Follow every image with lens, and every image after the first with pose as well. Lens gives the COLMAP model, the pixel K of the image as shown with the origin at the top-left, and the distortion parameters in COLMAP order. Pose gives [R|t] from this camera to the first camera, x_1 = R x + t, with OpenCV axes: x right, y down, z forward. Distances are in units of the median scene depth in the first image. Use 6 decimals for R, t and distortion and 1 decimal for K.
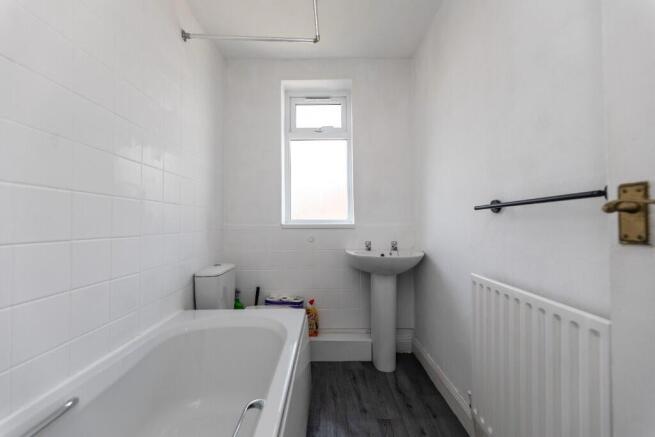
lens RADIAL K [[264.4, 0, 326.2], [0, 264.4, 213.5], [0, 0, 1]] dist [-0.000863, -0.000201]
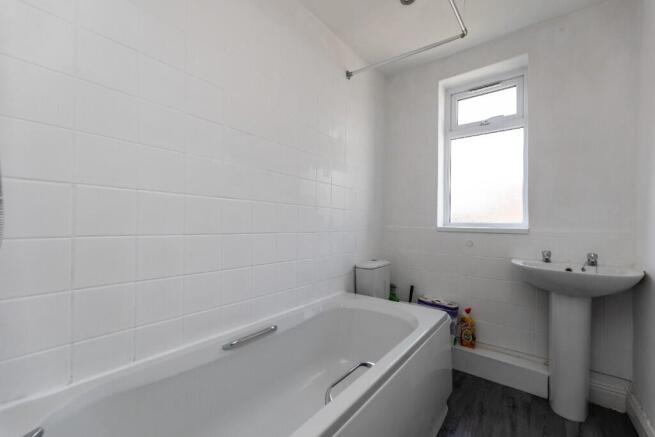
lens RADIAL K [[269.2, 0, 327.5], [0, 269.2, 218.5], [0, 0, 1]] dist [-0.000842, -0.000079]
pose [[0.780762, 0.004567, -0.624812, 0.157367], [0.001782, 0.999953, 0.009536, -0.002152], [0.624826, -0.008558, 0.780717, -0.056801]]
